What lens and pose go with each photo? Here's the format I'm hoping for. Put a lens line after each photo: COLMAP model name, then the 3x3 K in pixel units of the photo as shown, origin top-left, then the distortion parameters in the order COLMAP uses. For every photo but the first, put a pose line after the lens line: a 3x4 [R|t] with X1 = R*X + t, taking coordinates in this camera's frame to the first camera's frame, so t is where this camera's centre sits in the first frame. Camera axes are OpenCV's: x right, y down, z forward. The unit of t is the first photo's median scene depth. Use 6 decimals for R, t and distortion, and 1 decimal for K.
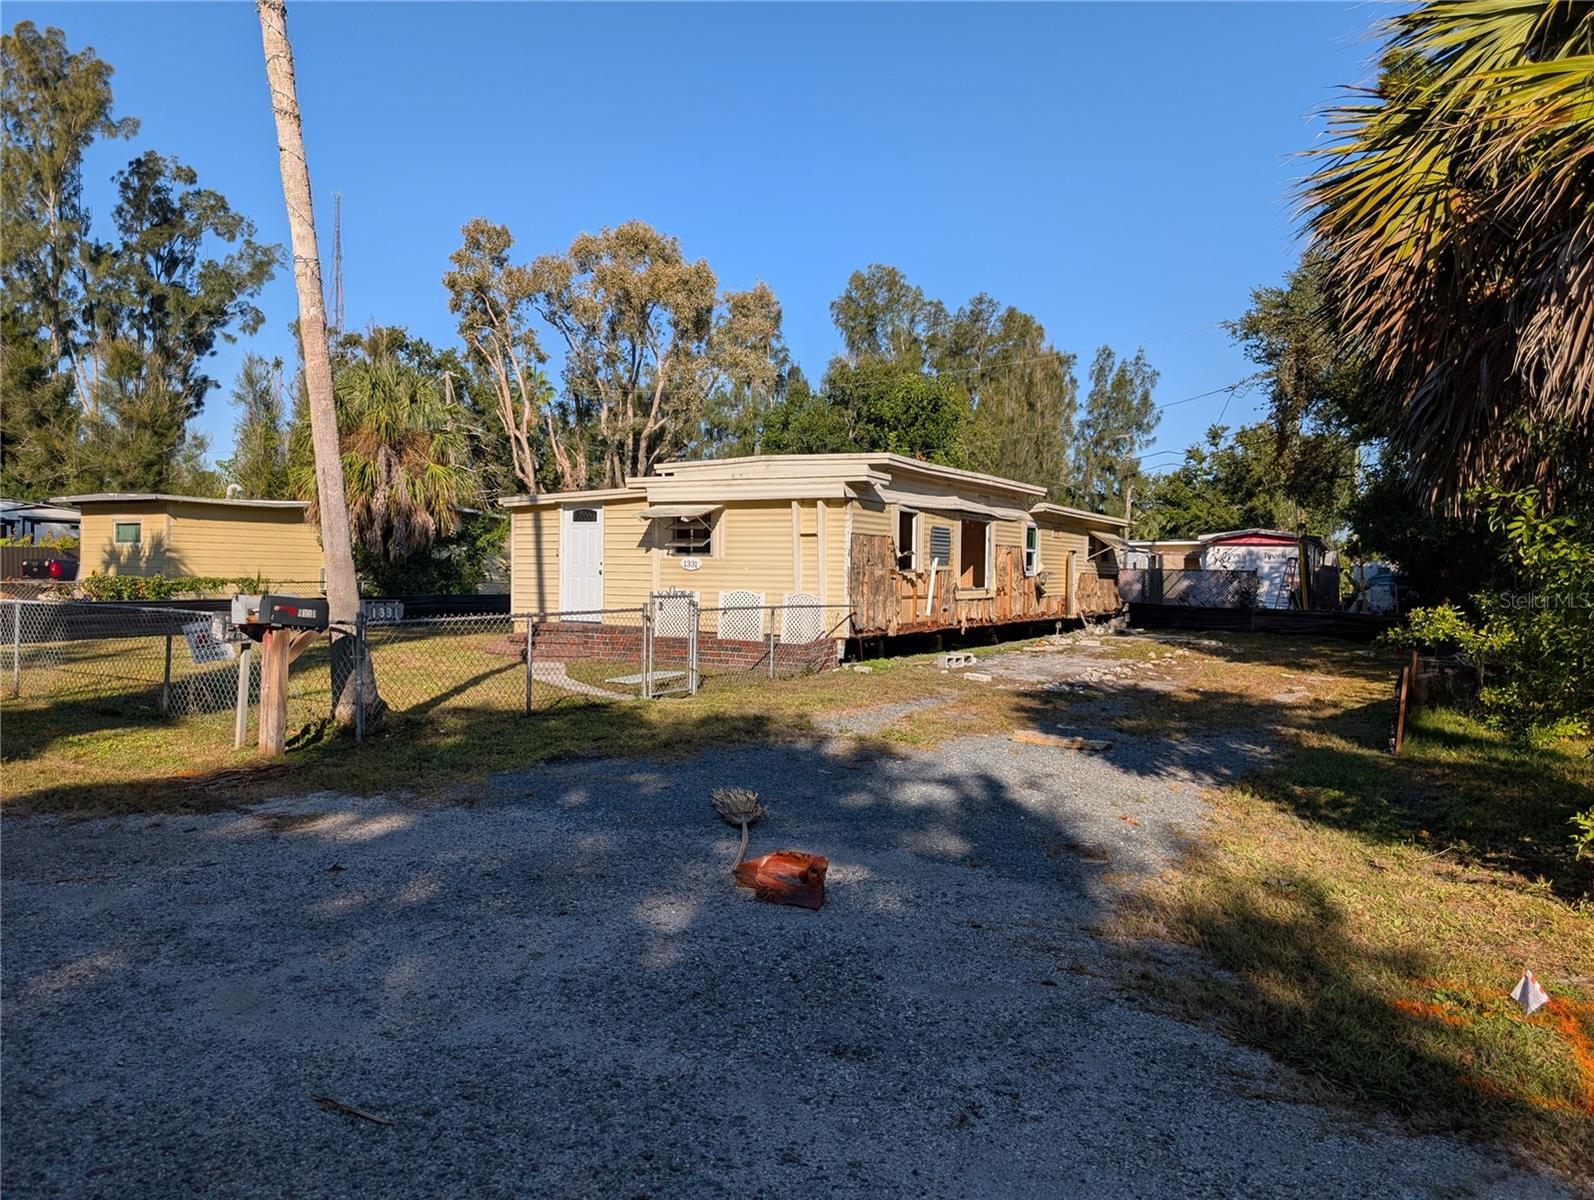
lens RADIAL K [[1139.1, 0, 791.4], [0, 1139.1, 599.4], [0, 0, 1]] dist [0.045326, -0.042912]
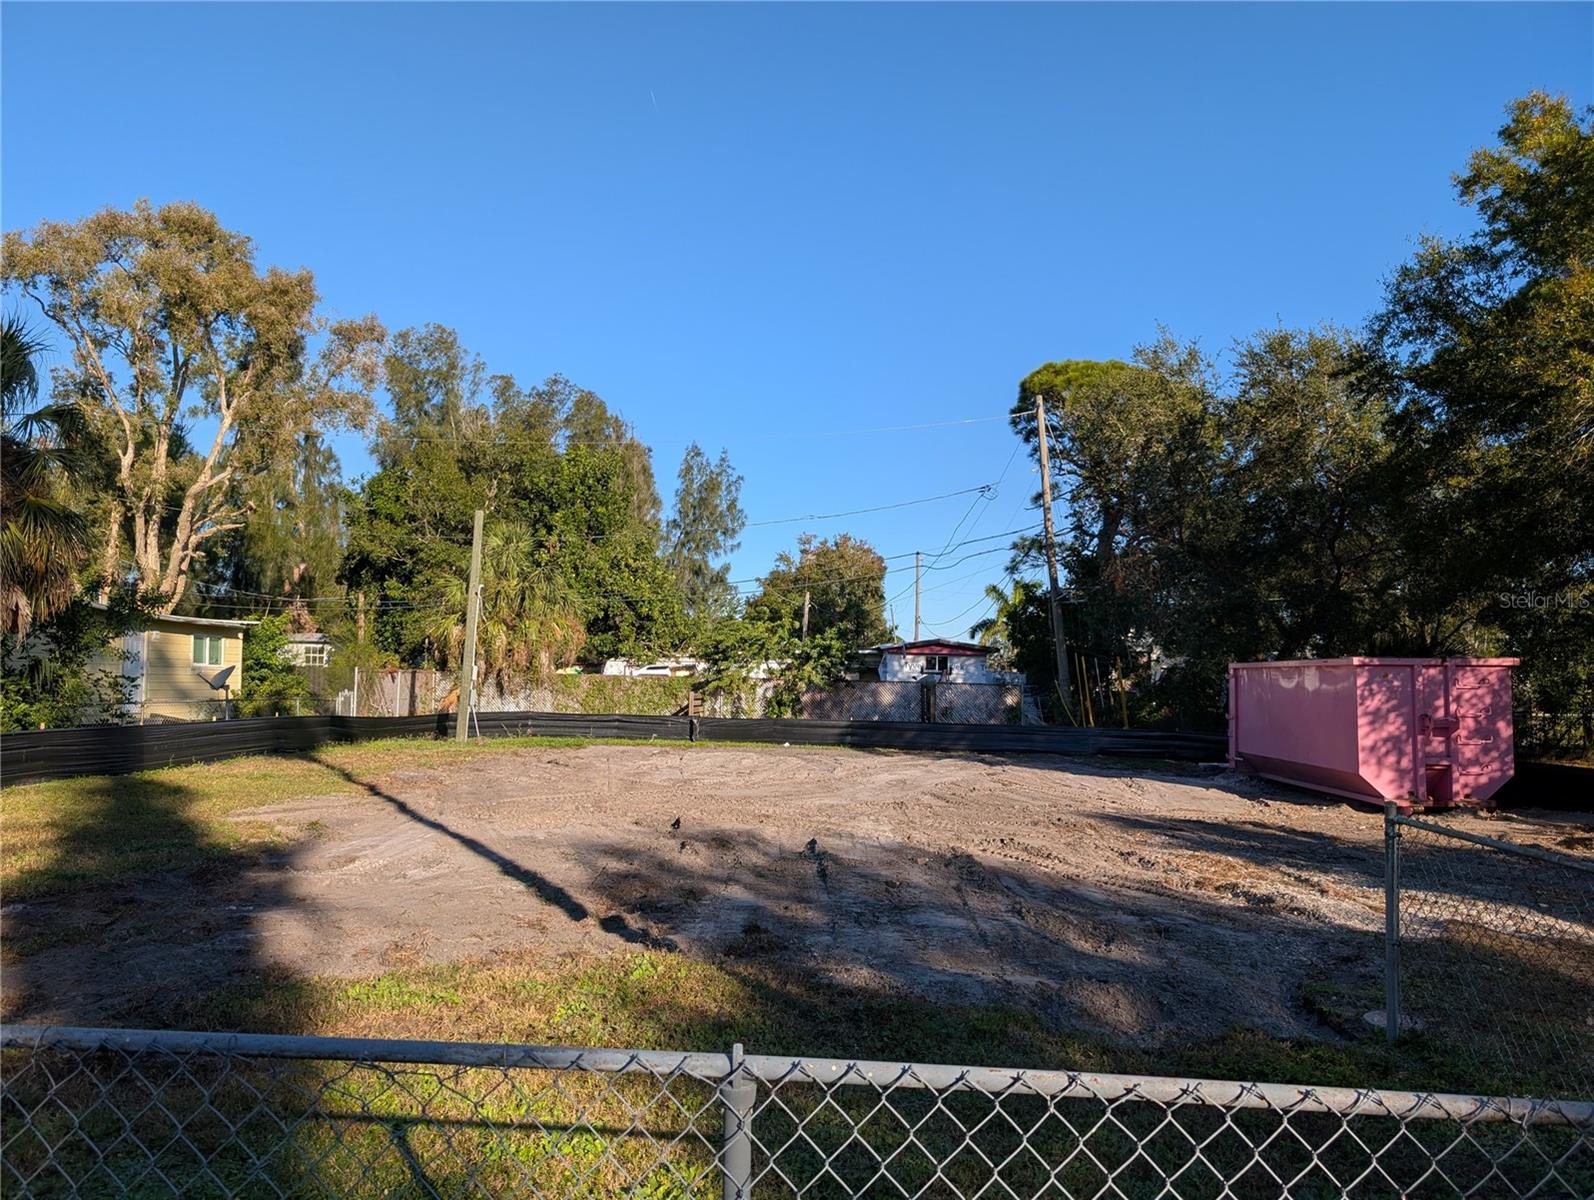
lens RADIAL K [[1139.1, 0, 791.4], [0, 1139.1, 599.4], [0, 0, 1]] dist [0.045326, -0.042912]
pose [[0.882501, 0.038347, 0.468745, -0.124631], [0.004286, 0.995973, -0.089548, -0.008073], [-0.470291, 0.081036, 0.878783, 0.175033]]
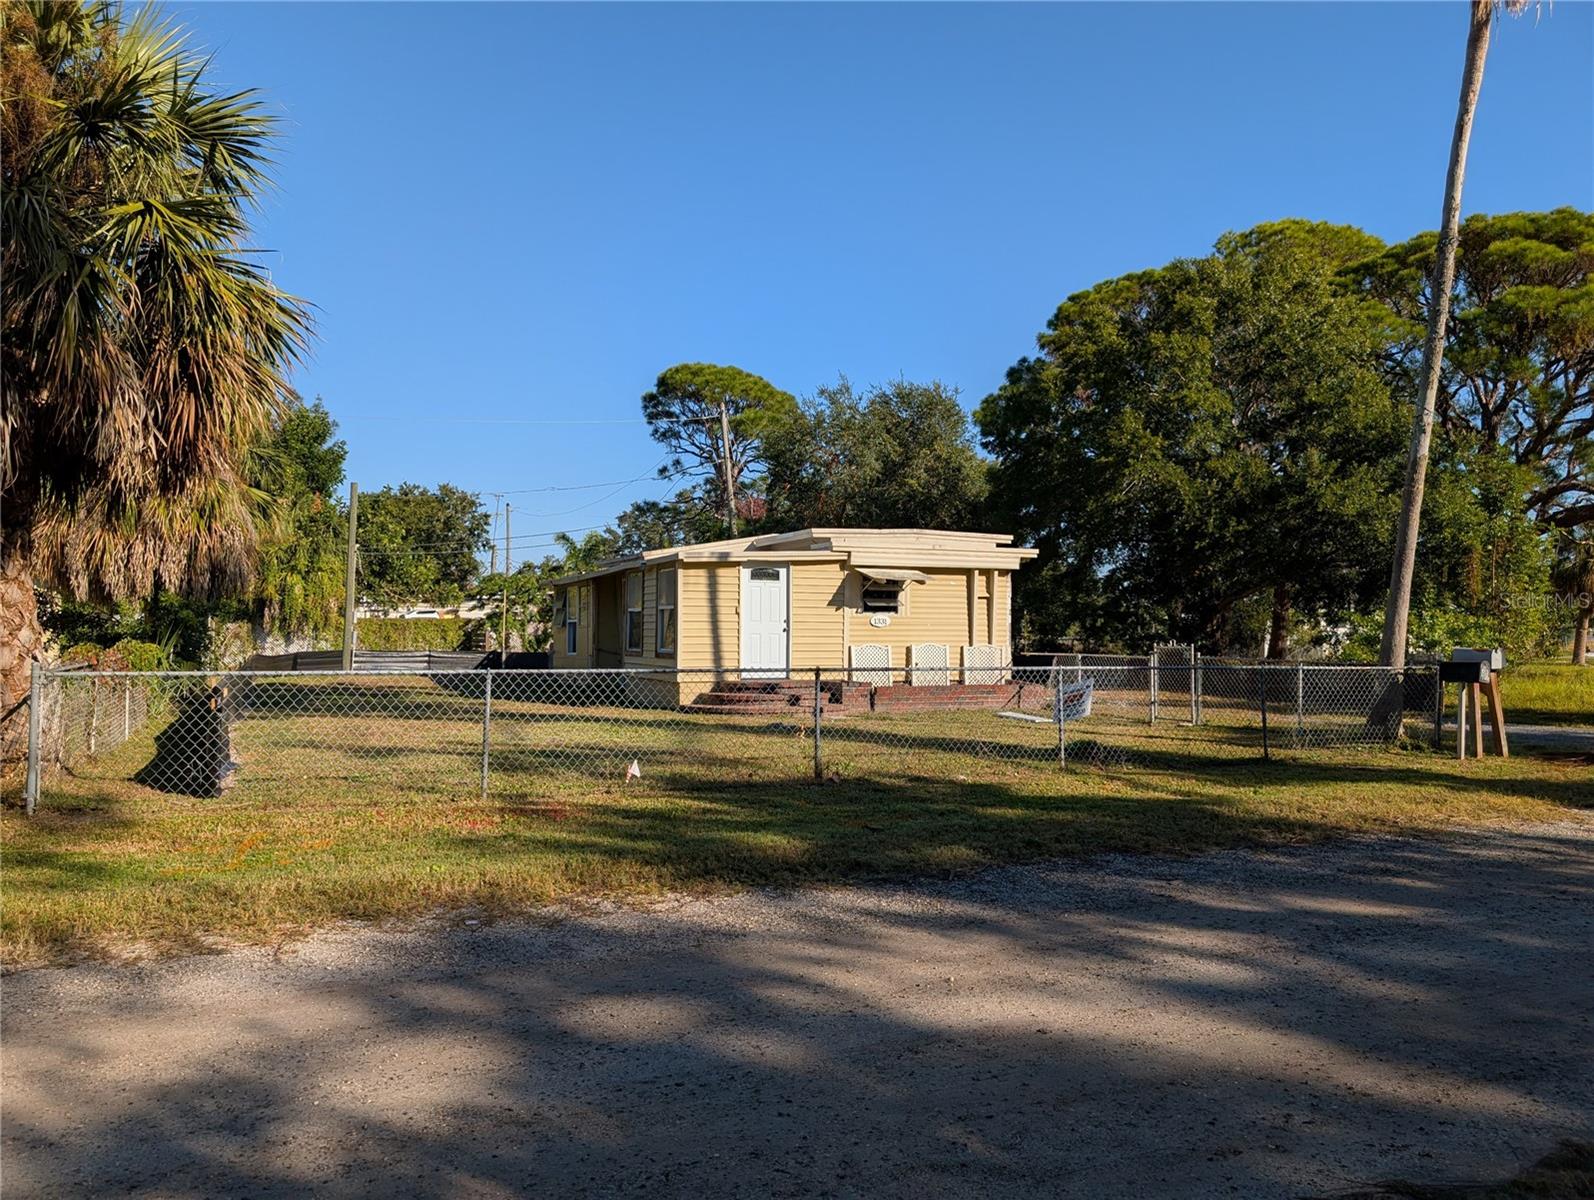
lens RADIAL K [[1140.6, 0, 793.5], [0, 1140.6, 611.7], [0, 0, 1]] dist [0.050026, -0.056711]
pose [[0.568120, 0.003076, 0.822940, -0.362787], [0.023748, 0.999515, -0.020131, -0.006807], [-0.822603, 0.030980, 0.567772, 0.146840]]
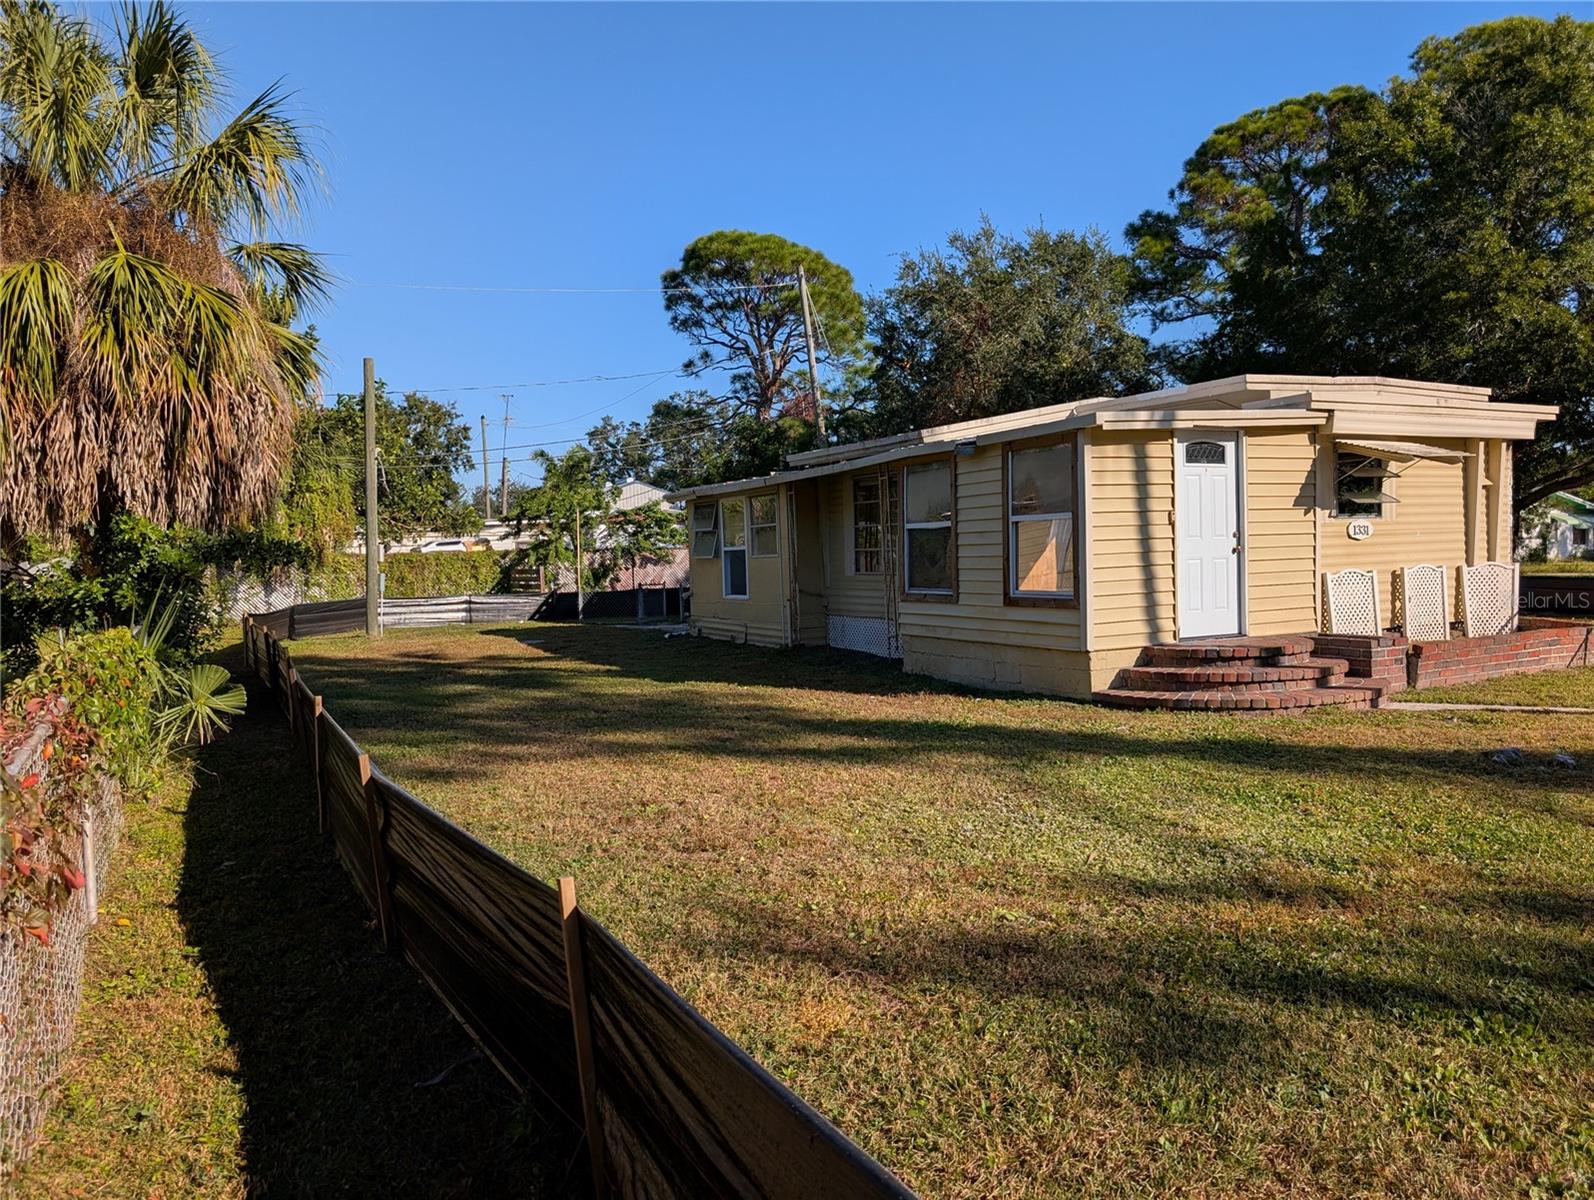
lens RADIAL K [[1145.9, 0, 811.3], [0, 1145.9, 599.3], [0, 0, 1]] dist [0.023347, -0.018253]
pose [[0.508743, -0.064735, 0.858481, -0.284203], [0.057290, 0.997504, 0.041268, -0.012615], [-0.859010, 0.028187, 0.511182, 0.317852]]
